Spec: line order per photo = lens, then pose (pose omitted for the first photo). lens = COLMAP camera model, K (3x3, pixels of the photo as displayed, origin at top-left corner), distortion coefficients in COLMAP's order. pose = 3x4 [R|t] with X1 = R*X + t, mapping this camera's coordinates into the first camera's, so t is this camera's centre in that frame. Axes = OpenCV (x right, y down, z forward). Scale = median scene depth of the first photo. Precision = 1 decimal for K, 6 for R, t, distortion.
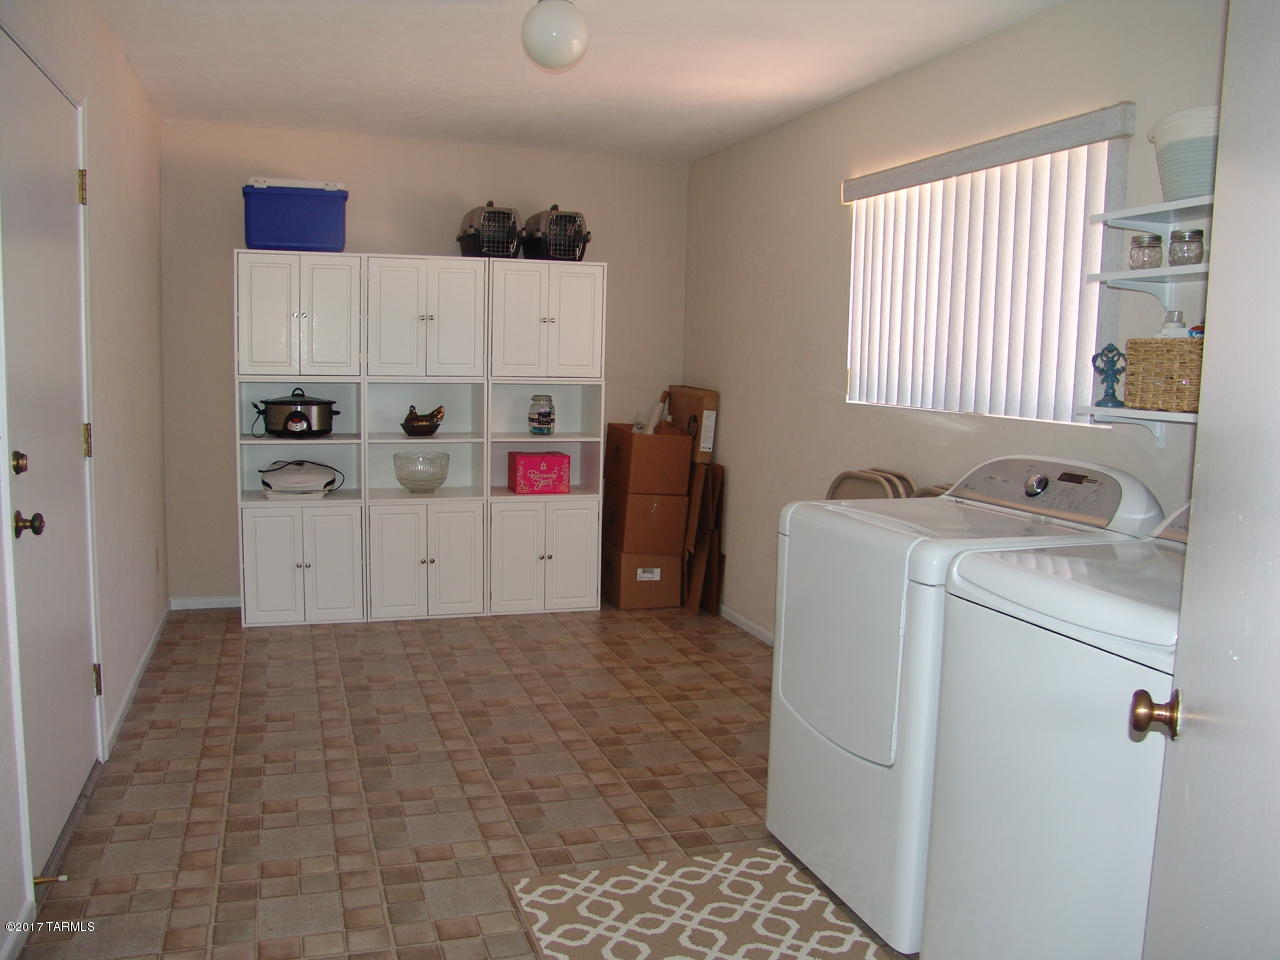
lens RADIAL K [[1089.6, 0, 635.6], [0, 1089.6, 479.9], [0, 0, 1]] dist [-0.015972, 0.001044]
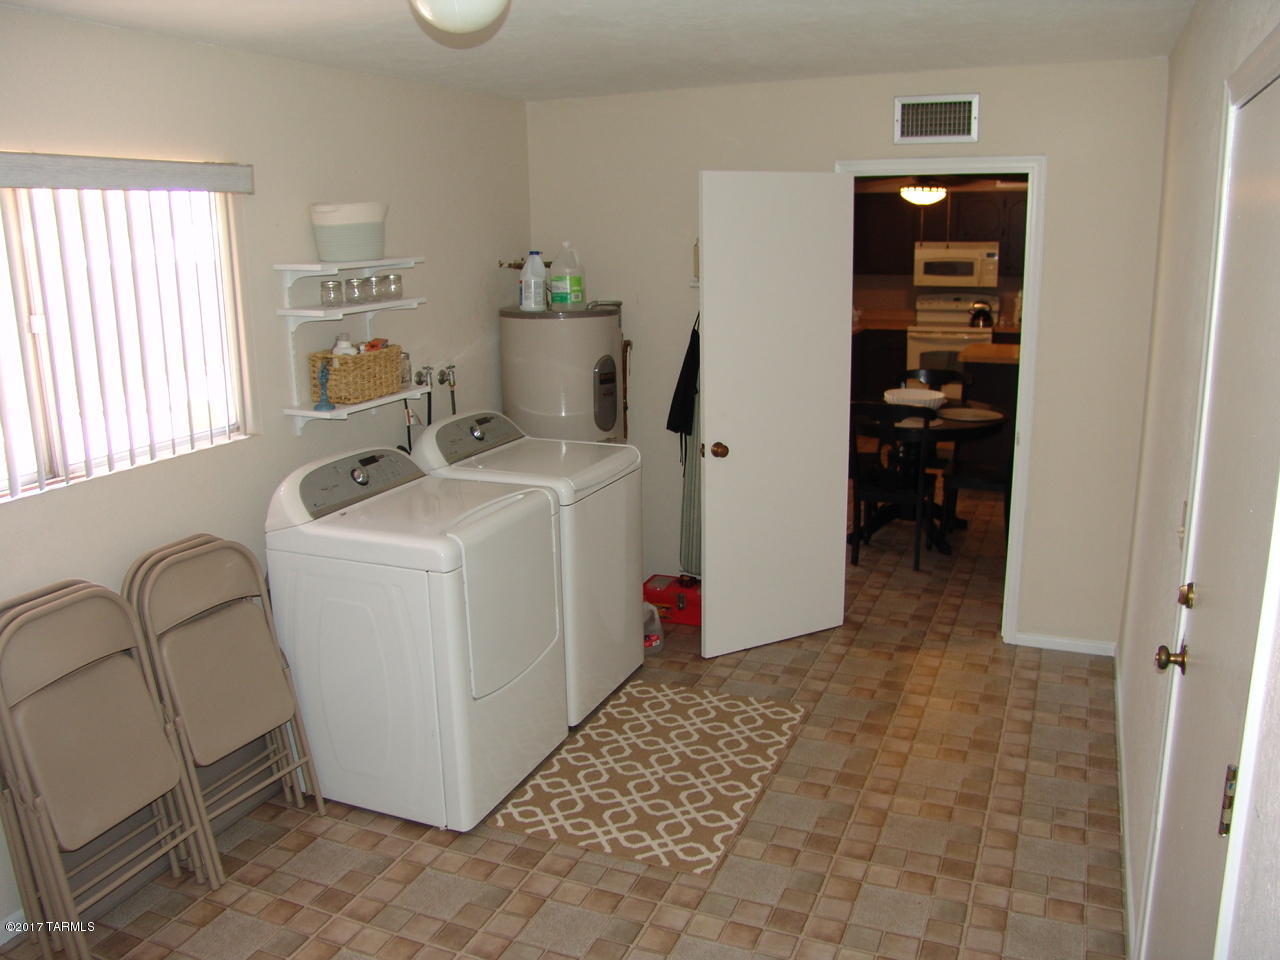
lens RADIAL K [[1089.6, 0, 636.7], [0, 1089.6, 478.9], [0, 0, 1]] dist [-0.015972, 0.001044]
pose [[-0.758138, -0.150768, 0.634426, -0.714482], [0.073039, 0.947150, 0.312366, -0.378605], [-0.647991, 0.283154, -0.707058, 1.736750]]
